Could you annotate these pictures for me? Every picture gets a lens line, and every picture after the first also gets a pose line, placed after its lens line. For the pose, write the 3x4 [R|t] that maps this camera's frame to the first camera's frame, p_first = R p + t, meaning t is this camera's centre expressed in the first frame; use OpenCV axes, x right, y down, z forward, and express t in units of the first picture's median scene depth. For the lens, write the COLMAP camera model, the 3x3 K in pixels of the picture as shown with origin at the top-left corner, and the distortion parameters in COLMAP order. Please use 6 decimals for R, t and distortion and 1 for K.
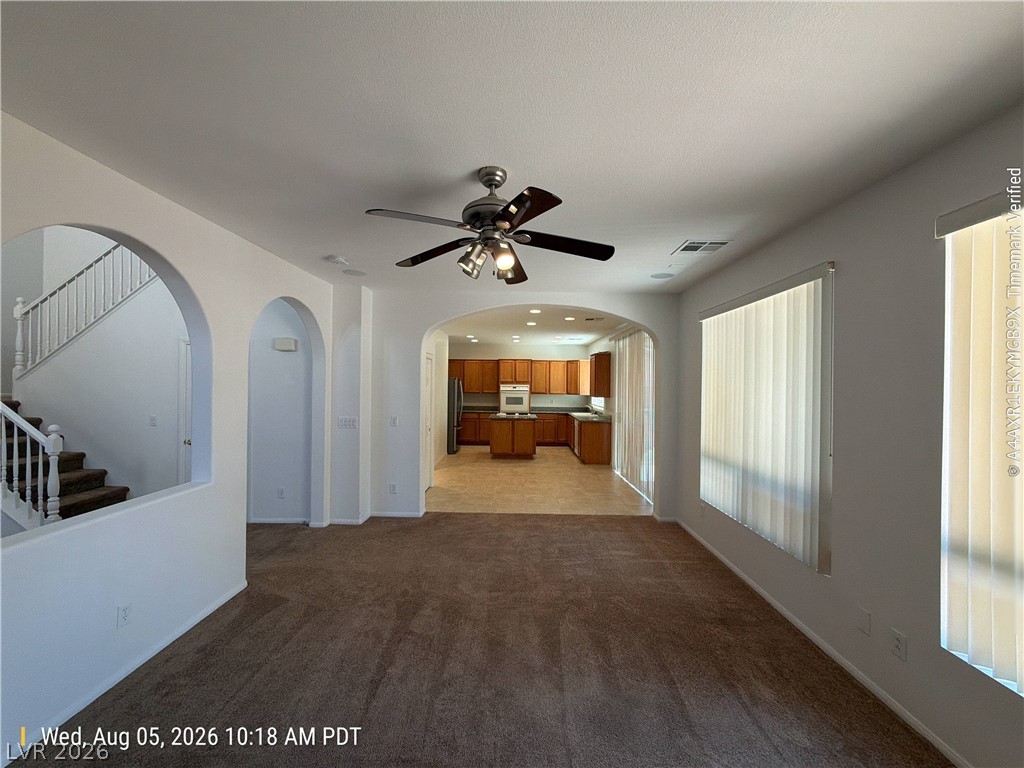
lens RADIAL K [[408.8, 0, 509.3], [0, 408.8, 385.9], [0, 0, 1]] dist [-0.003380, -0.000218]
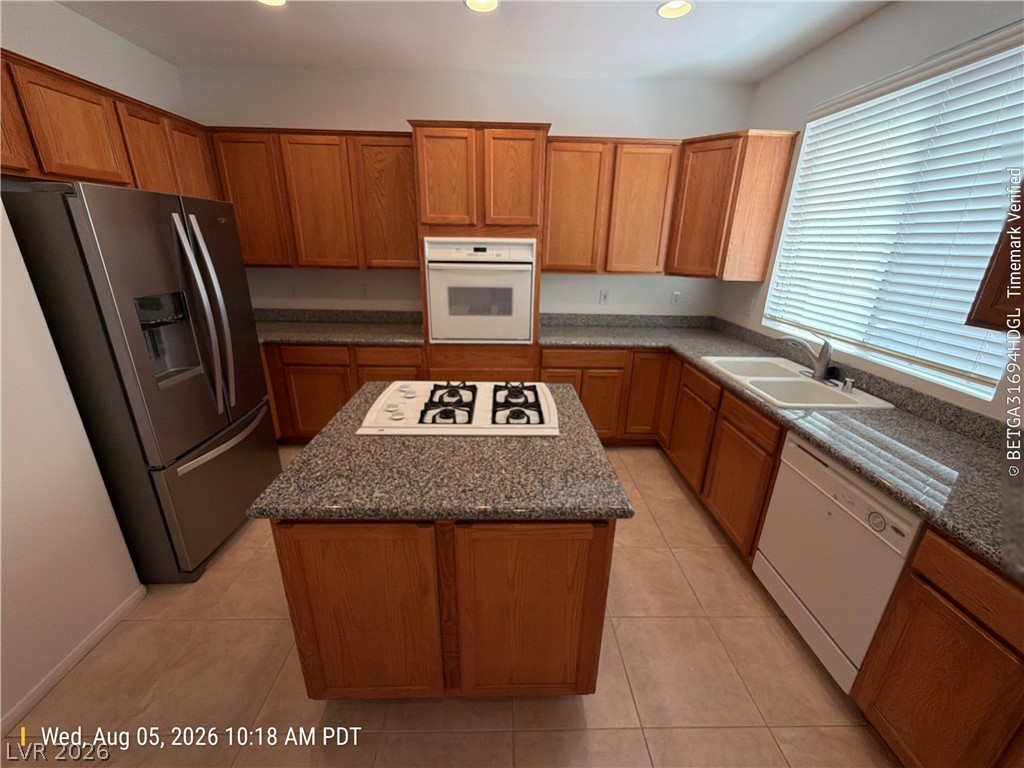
lens RADIAL K [[408.8, 0, 515.5], [0, 408.8, 381.9], [0, 0, 1]] dist [-0.003380, -0.000218]
pose [[0.998674, -0.009673, 0.050570, 0.020940], [-0.007484, 0.944490, 0.328456, -0.001373], [-0.050940, -0.328399, 0.943164, 0.721966]]
